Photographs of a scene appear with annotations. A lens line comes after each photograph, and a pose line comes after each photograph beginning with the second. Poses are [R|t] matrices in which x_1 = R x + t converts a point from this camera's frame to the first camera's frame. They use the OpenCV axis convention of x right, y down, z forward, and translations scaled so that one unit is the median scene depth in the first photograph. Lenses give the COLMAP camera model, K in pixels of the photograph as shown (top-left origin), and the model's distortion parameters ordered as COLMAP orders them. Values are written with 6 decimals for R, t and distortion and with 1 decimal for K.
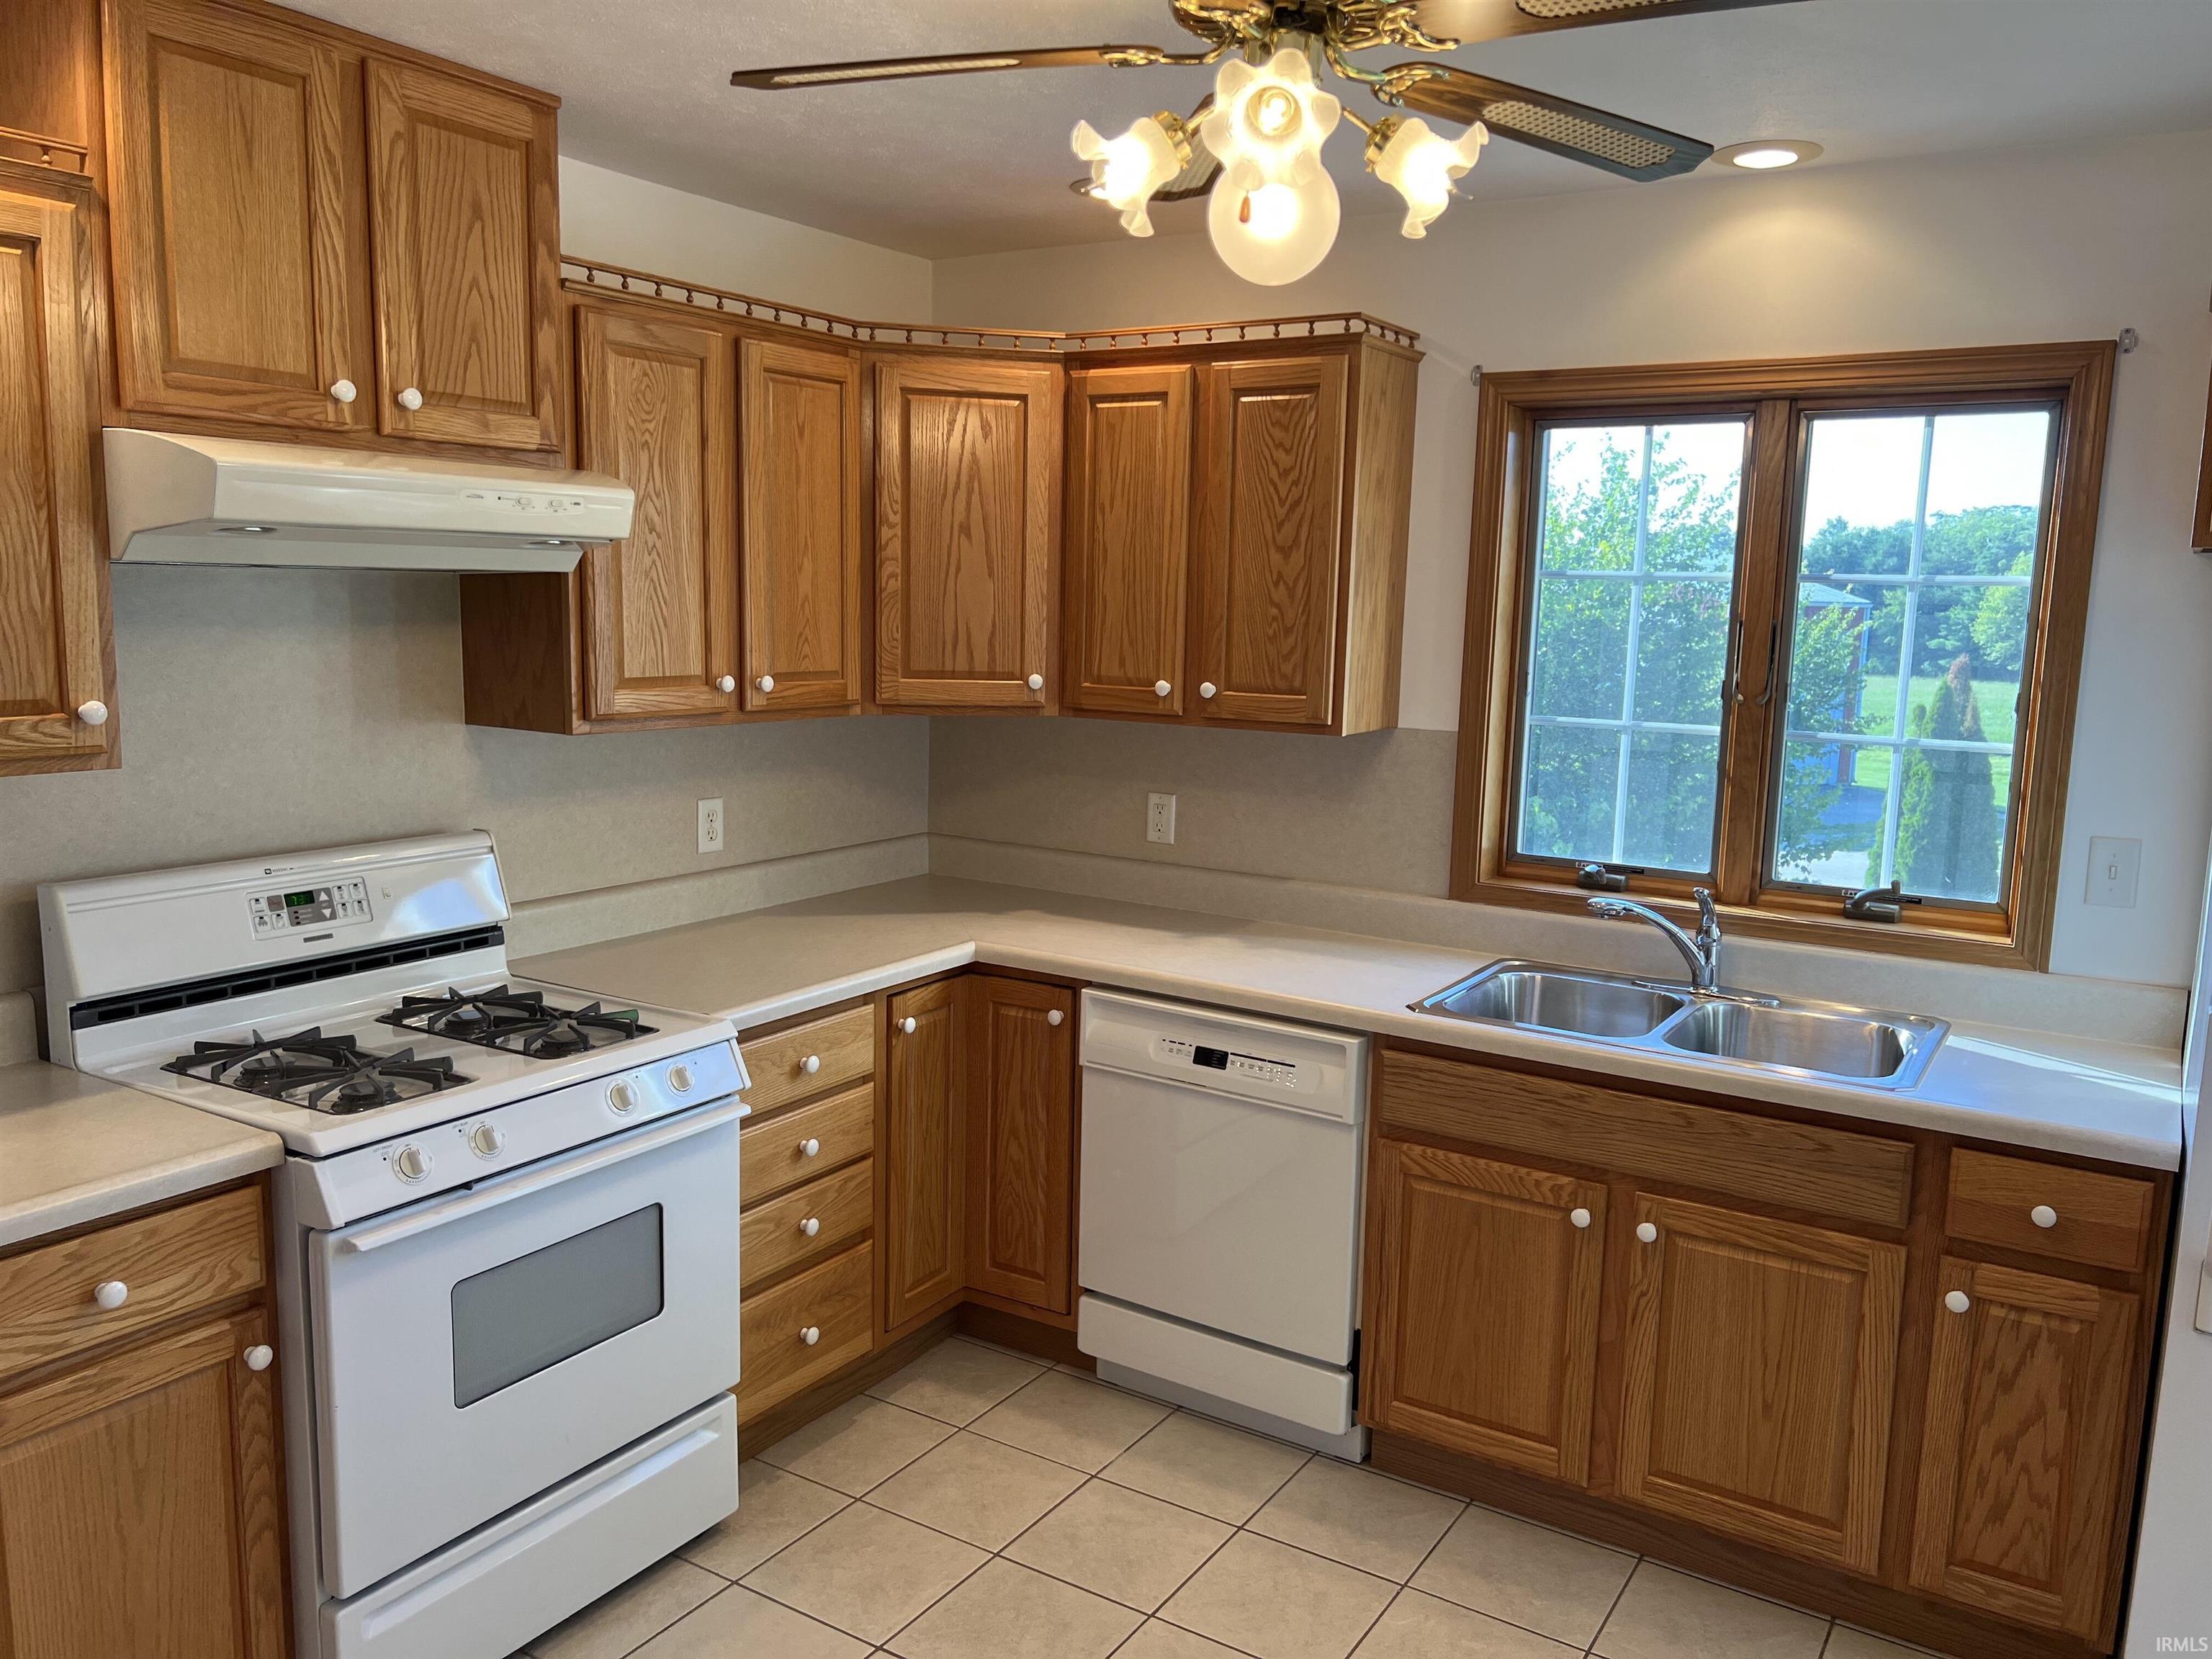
lens RADIAL K [[1604.1, 0, 1107.2], [0, 1604.1, 836.2], [0, 0, 1]] dist [0.045867, -0.153825]
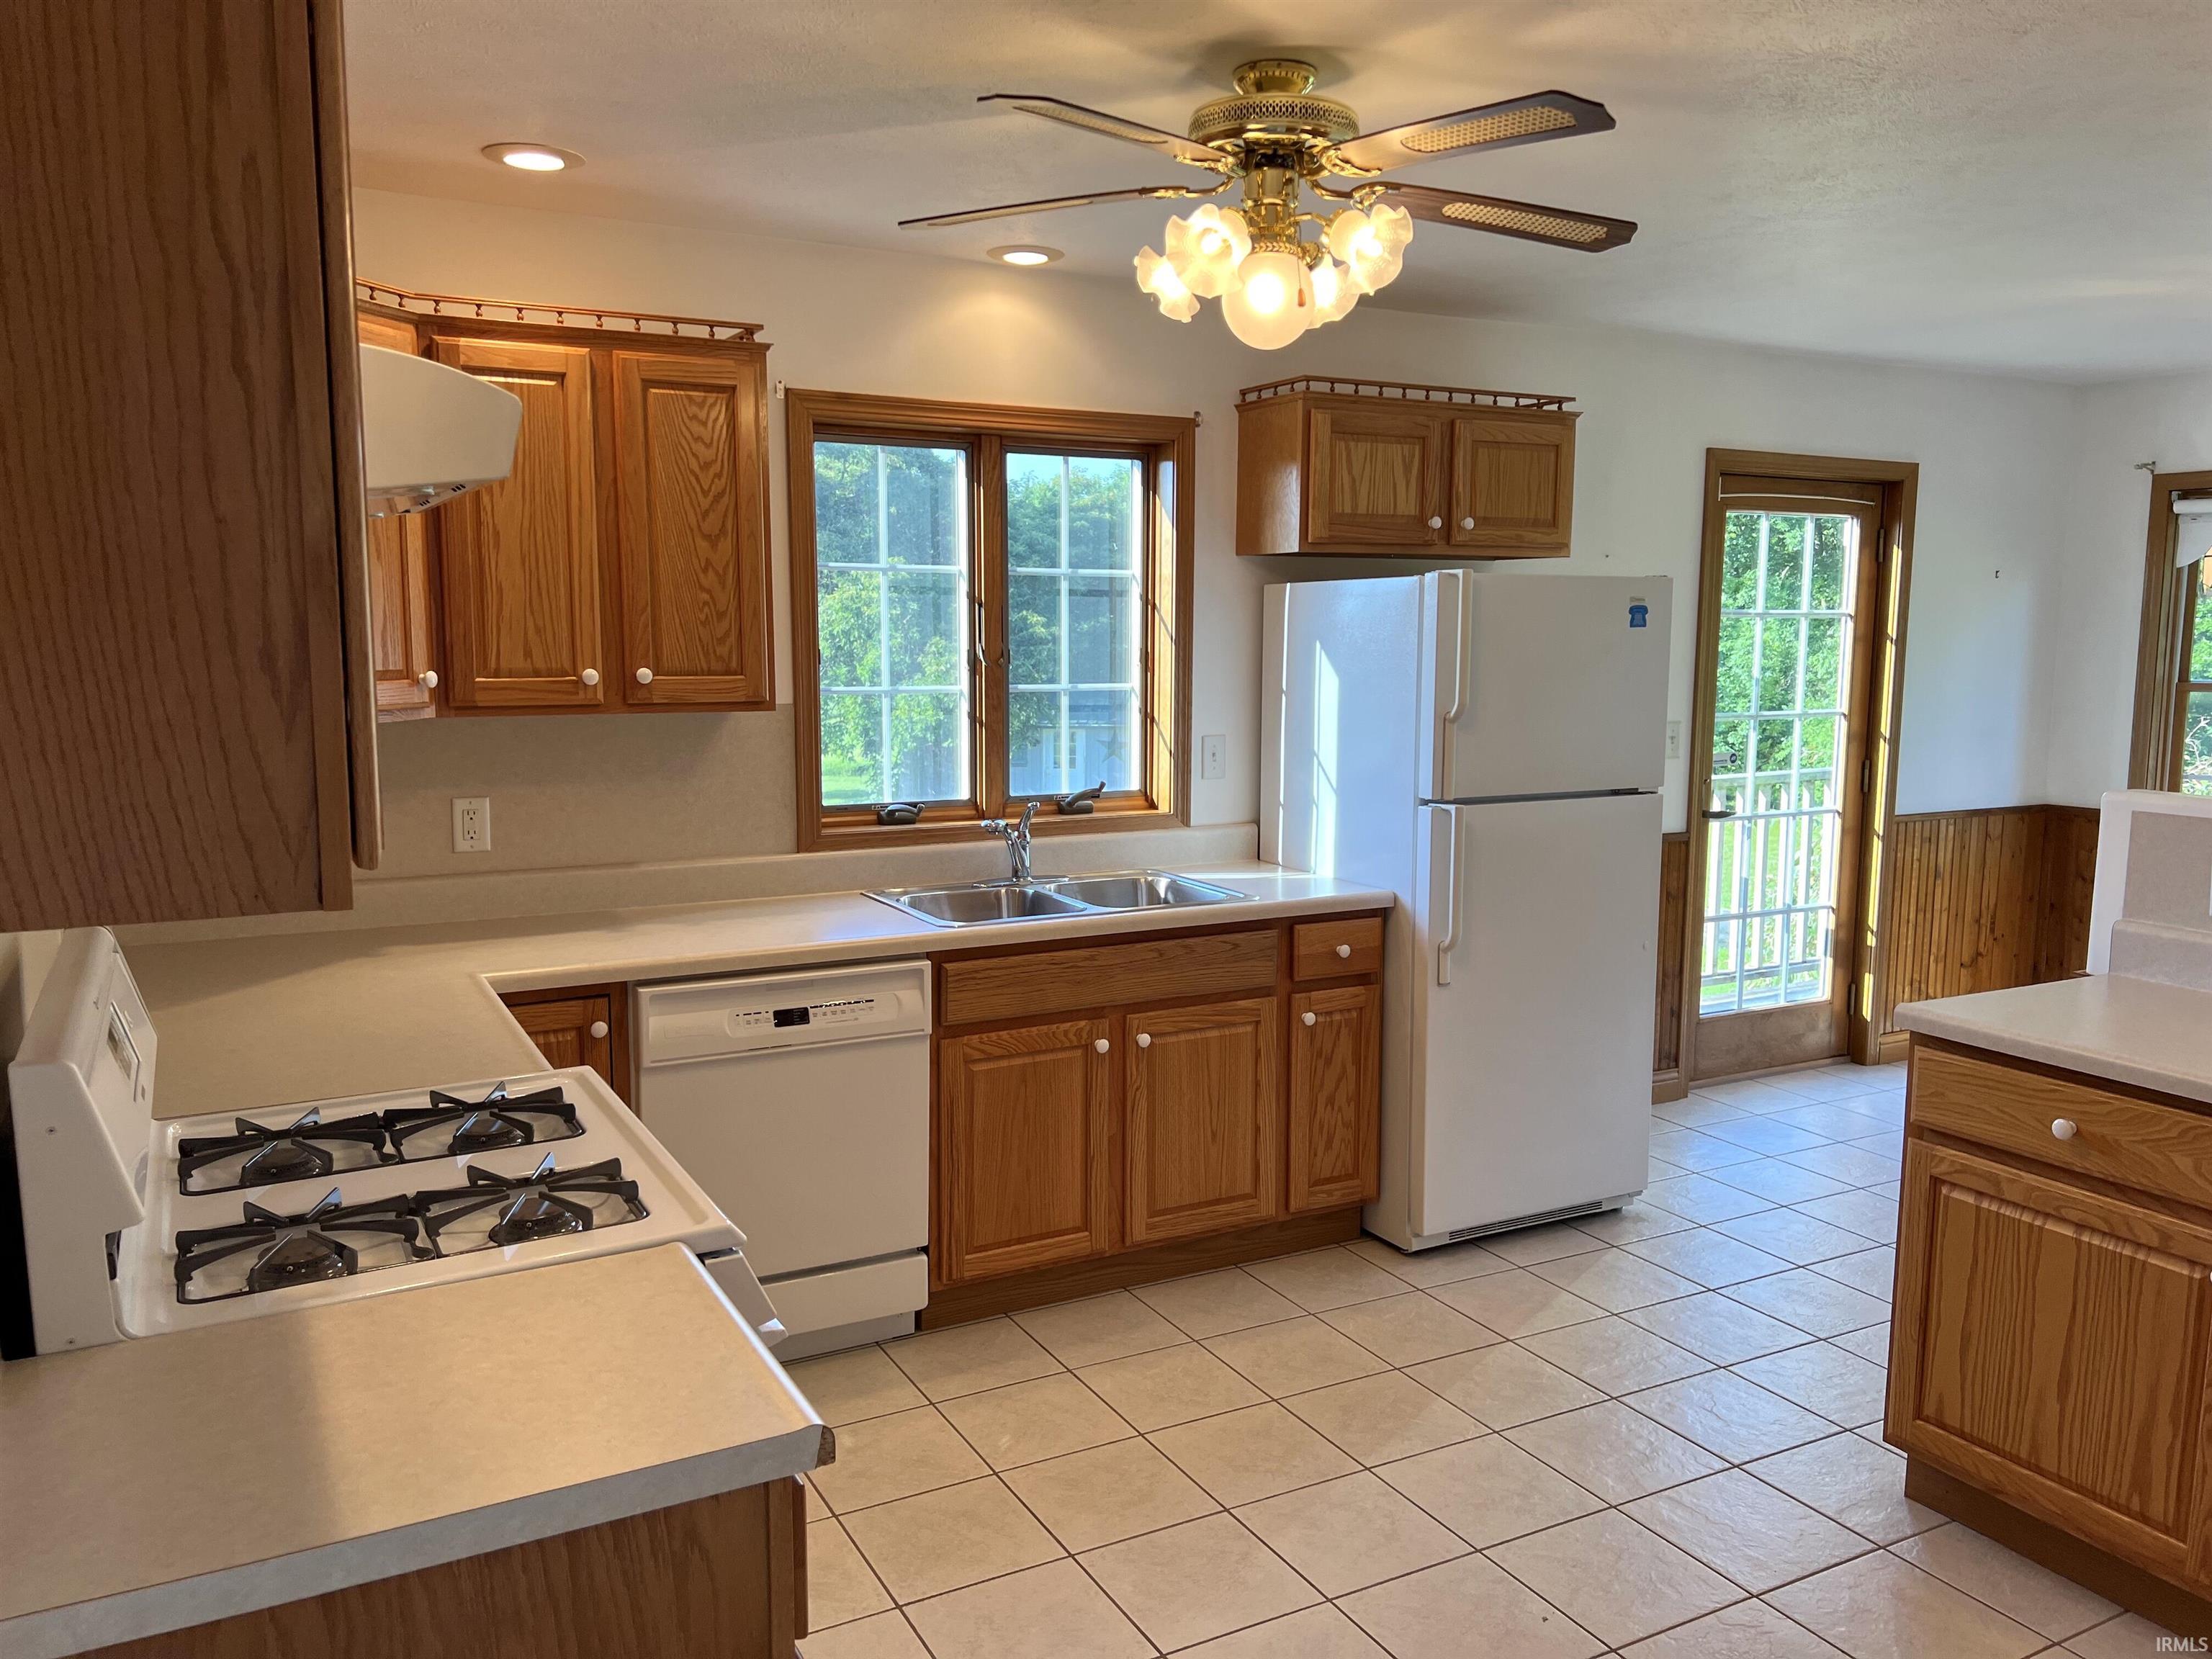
lens RADIAL K [[1663.1, 0, 1106.0], [0, 1663.1, 829.5], [0, 0, 1]] dist [0.002972, -0.175272]
pose [[0.458340, -0.126943, 0.879665, -0.757988], [0.133550, 0.988347, 0.073041, -0.035076], [-0.878686, 0.084002, 0.469952, 0.280521]]
